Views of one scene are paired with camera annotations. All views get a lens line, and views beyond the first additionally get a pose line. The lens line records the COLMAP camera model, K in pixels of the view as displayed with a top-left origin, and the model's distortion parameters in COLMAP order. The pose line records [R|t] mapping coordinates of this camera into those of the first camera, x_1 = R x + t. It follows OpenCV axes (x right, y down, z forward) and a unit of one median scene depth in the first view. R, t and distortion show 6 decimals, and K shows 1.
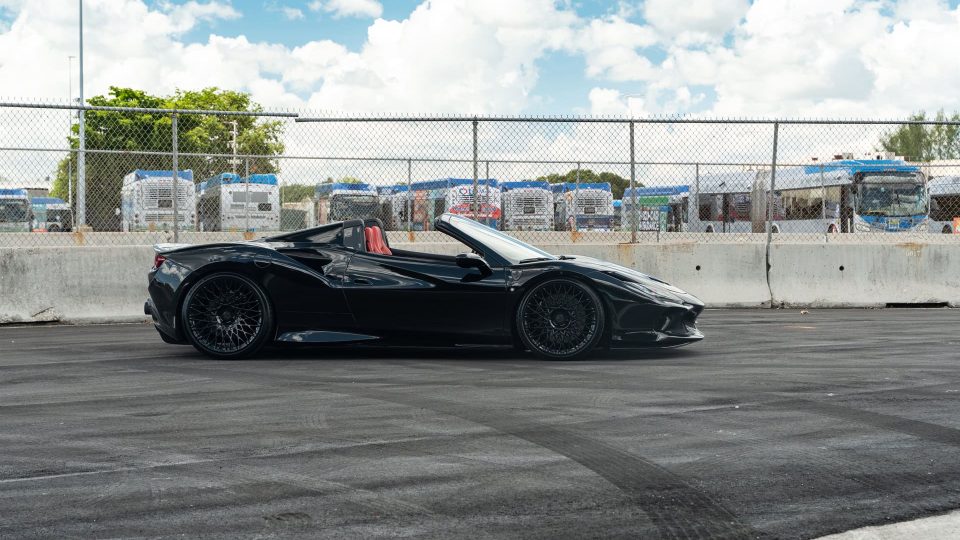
lens RADIAL K [[1879.3, 0, 480.0], [0, 1879.3, 270.0], [0, 0, 1]] dist [0.000318, -0.068606]
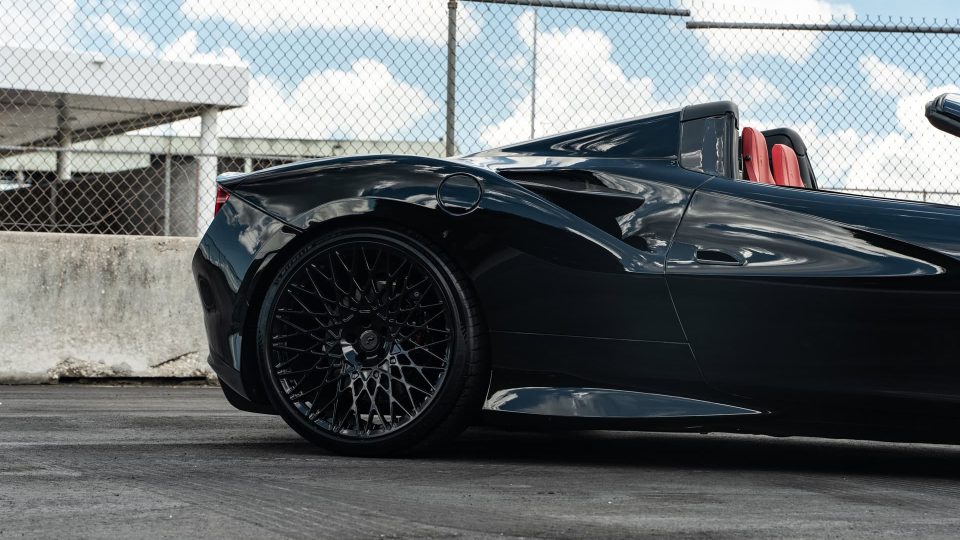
lens RADIAL K [[1879.3, 0, 480.0], [0, 1879.3, 270.0], [0, 0, 1]] dist [0.000318, -0.068606]
pose [[0.960592, 0.009473, -0.277801, -0.006079], [-0.026588, 0.997968, -0.057905, 0.031379], [0.276688, 0.063010, 0.958892, 0.636206]]
